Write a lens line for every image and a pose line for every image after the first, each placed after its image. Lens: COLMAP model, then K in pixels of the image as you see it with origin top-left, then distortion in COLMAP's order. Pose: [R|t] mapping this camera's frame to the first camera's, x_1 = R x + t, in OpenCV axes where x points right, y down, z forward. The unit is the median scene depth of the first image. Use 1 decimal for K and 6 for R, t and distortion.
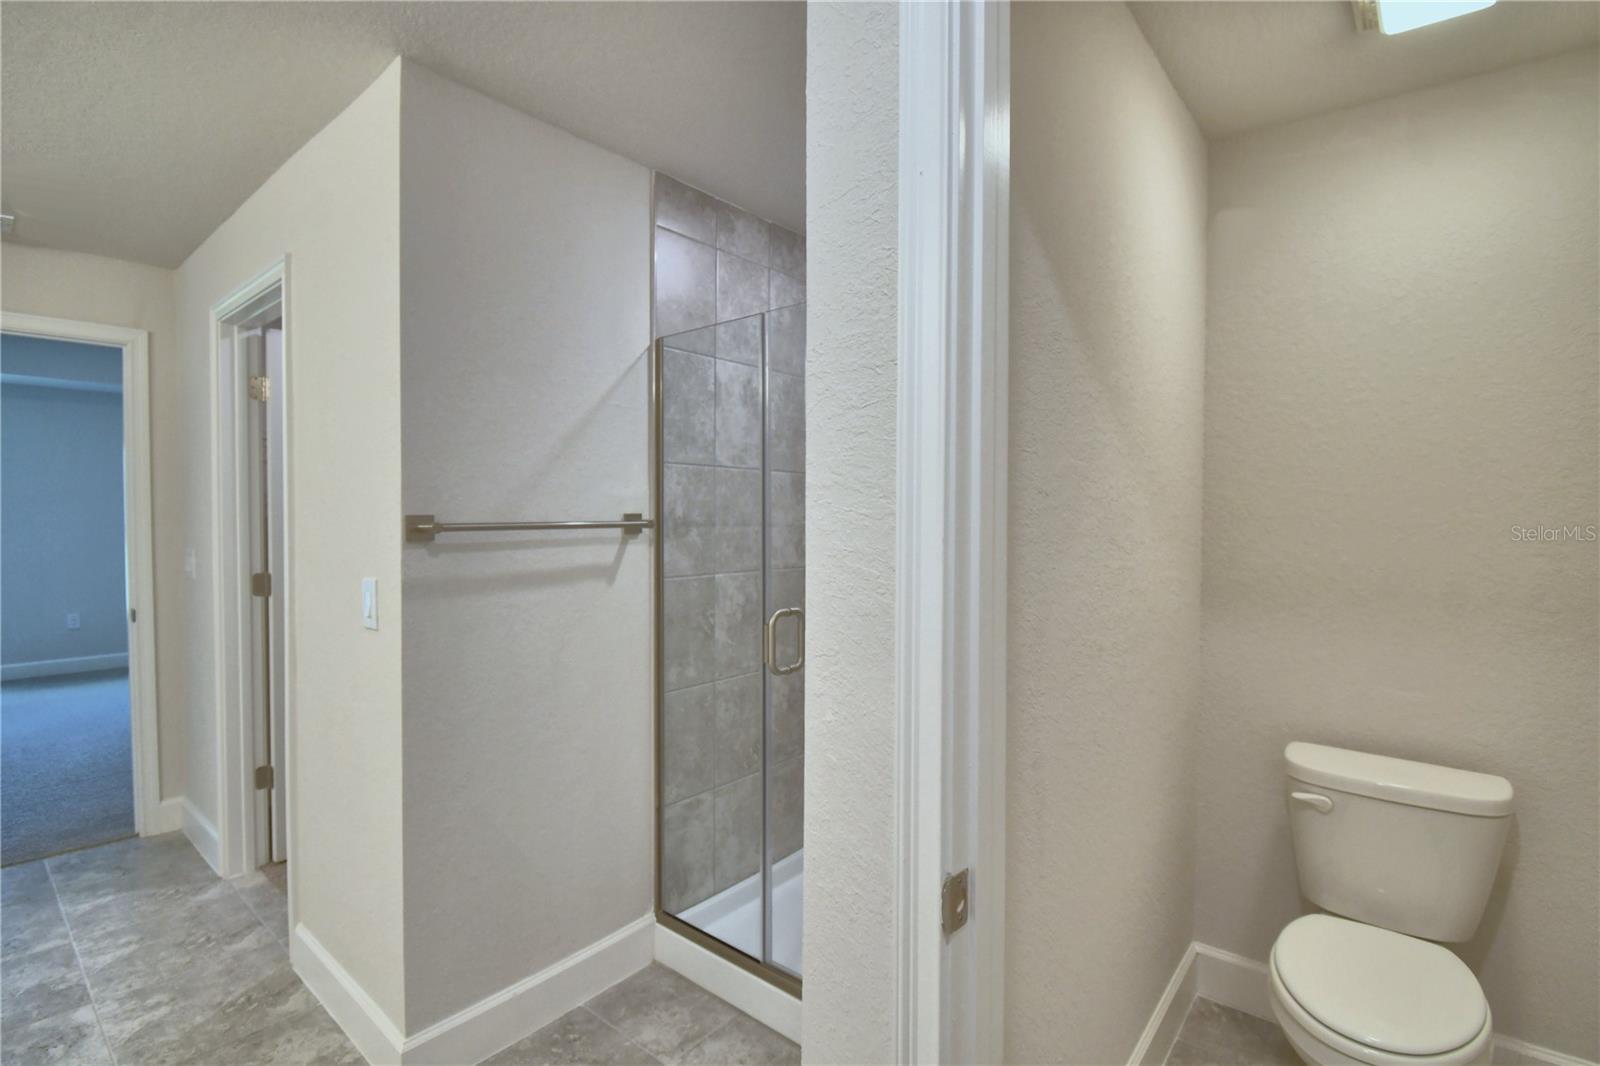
lens RADIAL K [[715.0, 0, 801.4], [0, 715.0, 531.9], [0, 0, 1]] dist [-0.000937, -0.003288]
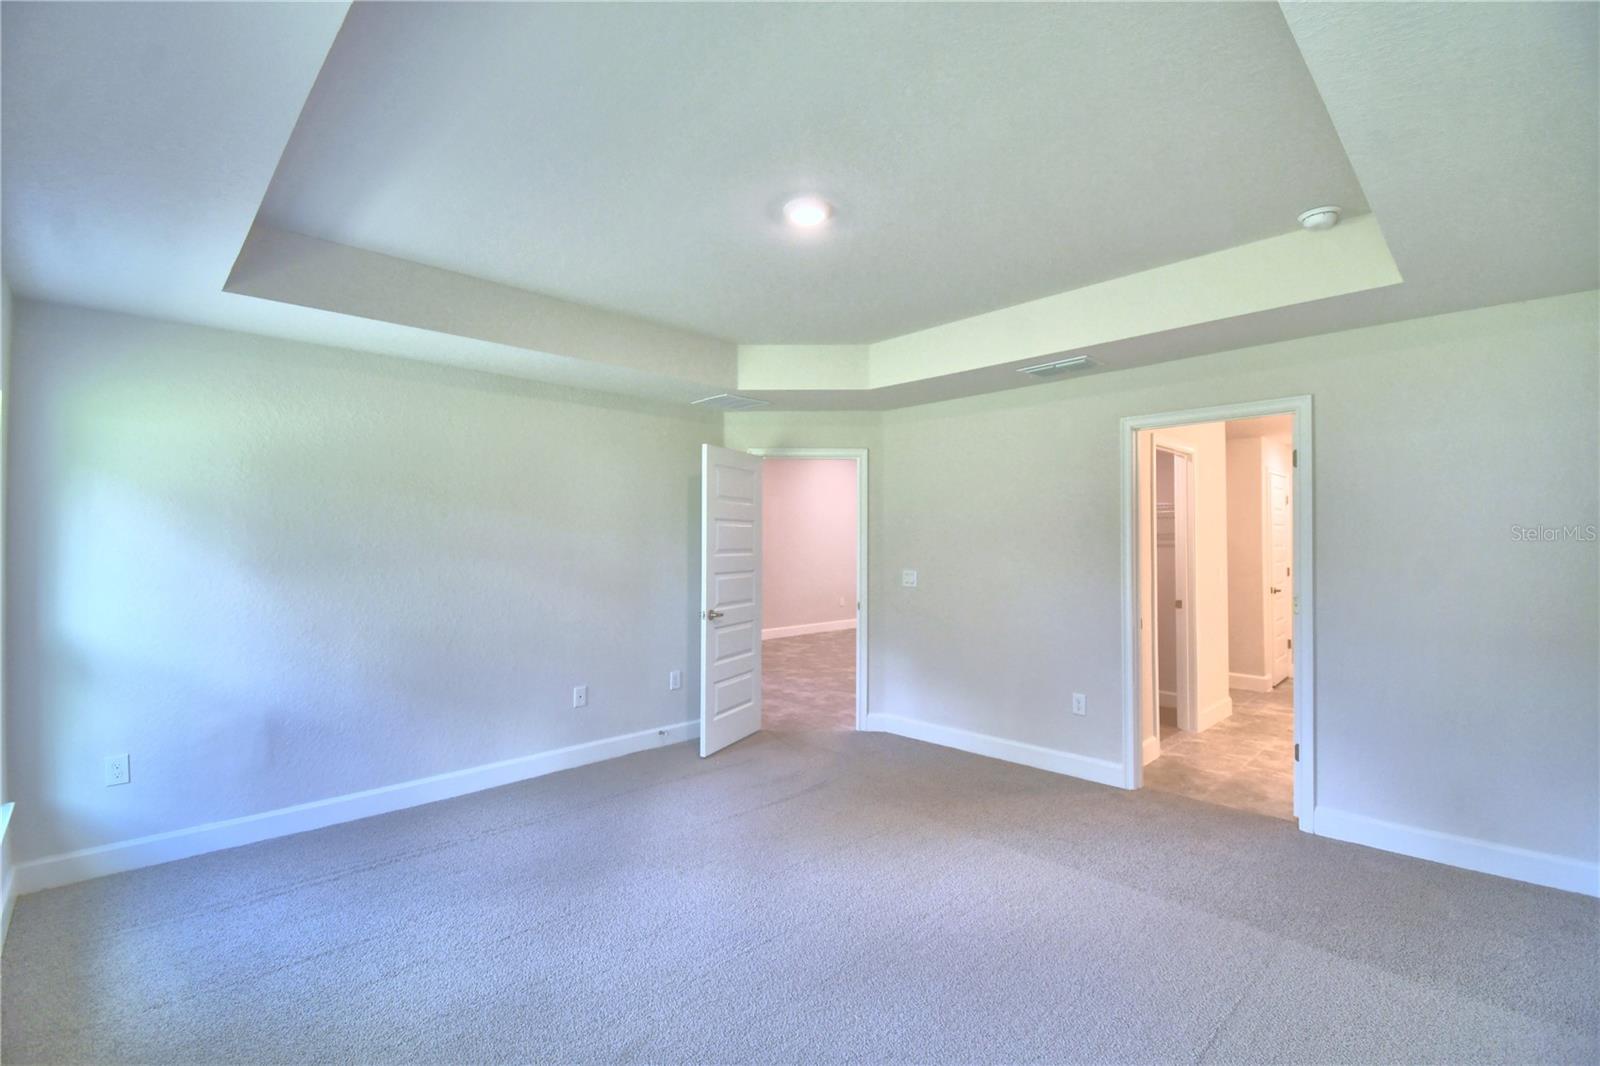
lens RADIAL K [[715.0, 0, 800.2], [0, 715.0, 534.7], [0, 0, 1]] dist [-0.000937, -0.003288]
pose [[0.106643, 0.006721, 0.994275, -2.633377], [0.017023, 0.999818, -0.008584, -0.009083], [-0.994152, 0.017841, 0.106509, 1.711614]]
